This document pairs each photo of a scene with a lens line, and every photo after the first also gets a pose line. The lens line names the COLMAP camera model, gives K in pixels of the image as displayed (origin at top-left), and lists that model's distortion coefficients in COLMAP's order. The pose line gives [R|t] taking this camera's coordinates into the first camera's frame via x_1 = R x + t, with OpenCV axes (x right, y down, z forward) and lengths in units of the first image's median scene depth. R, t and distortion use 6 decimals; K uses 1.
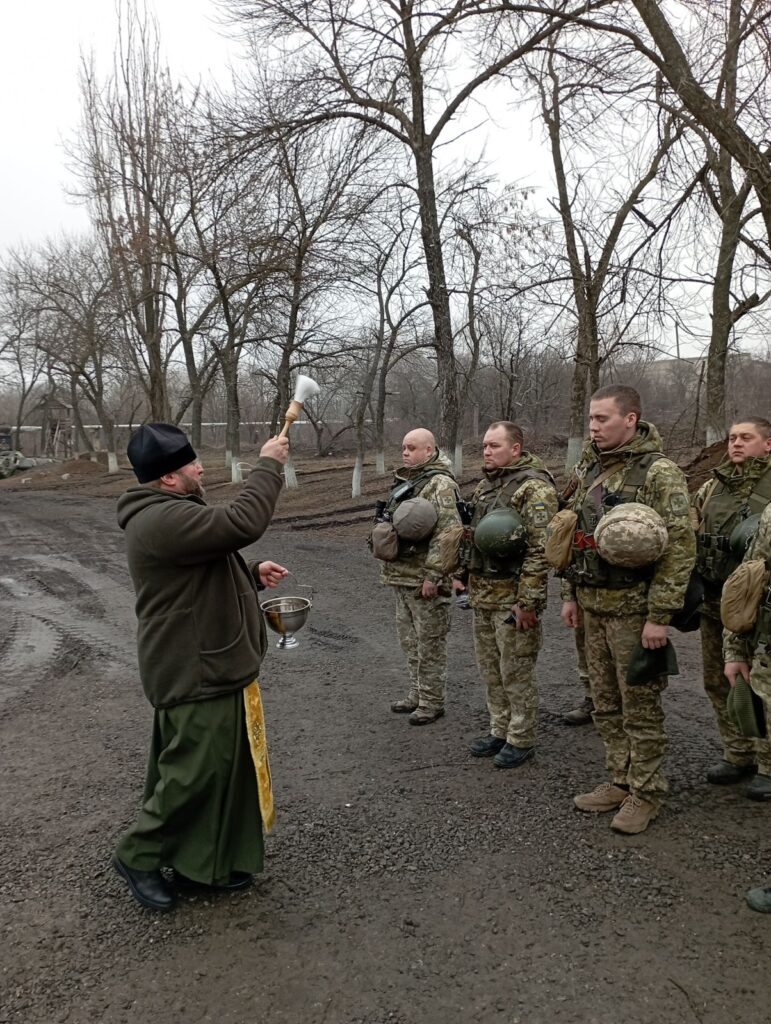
lens RADIAL K [[841.4, 0, 385.5], [0, 841.4, 512.0], [0, 0, 1]] dist [0.093886, -0.138685]
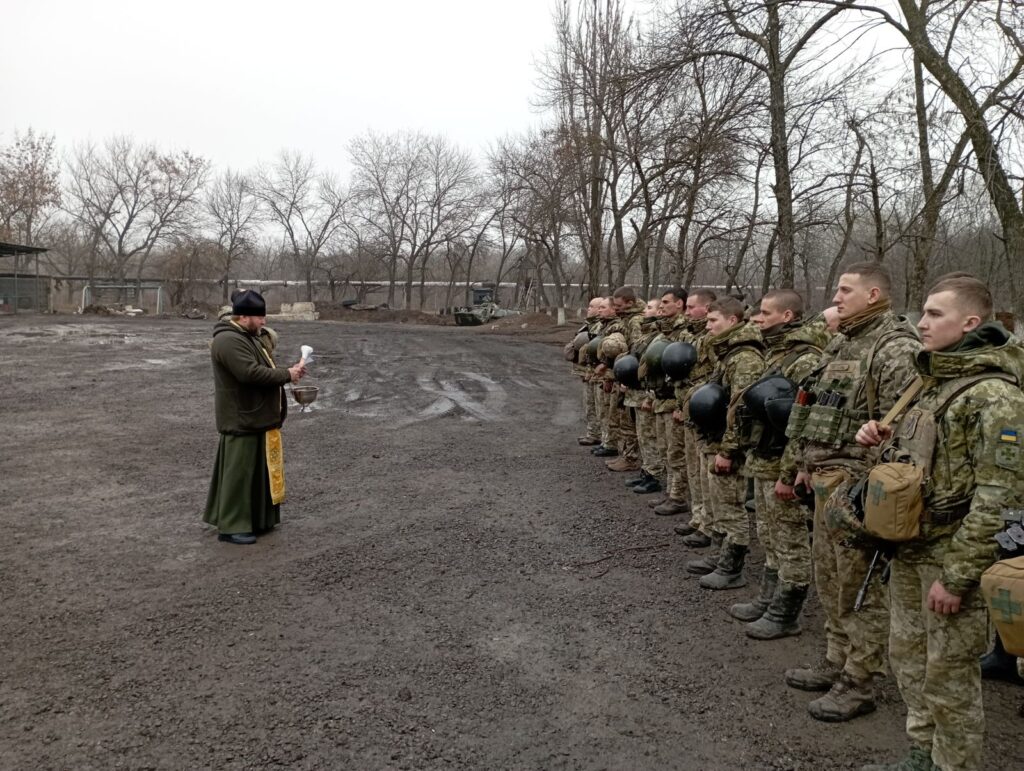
lens RADIAL K [[841.4, 0, 512.0], [0, 841.4, 385.5], [0, 0, 1]] dist [0.093886, -0.138685]
pose [[0.917099, 0.085442, -0.389395, 0.133754], [-0.079884, 0.996338, 0.030475, 0.012861], [0.390573, 0.003158, 0.920567, -0.187005]]
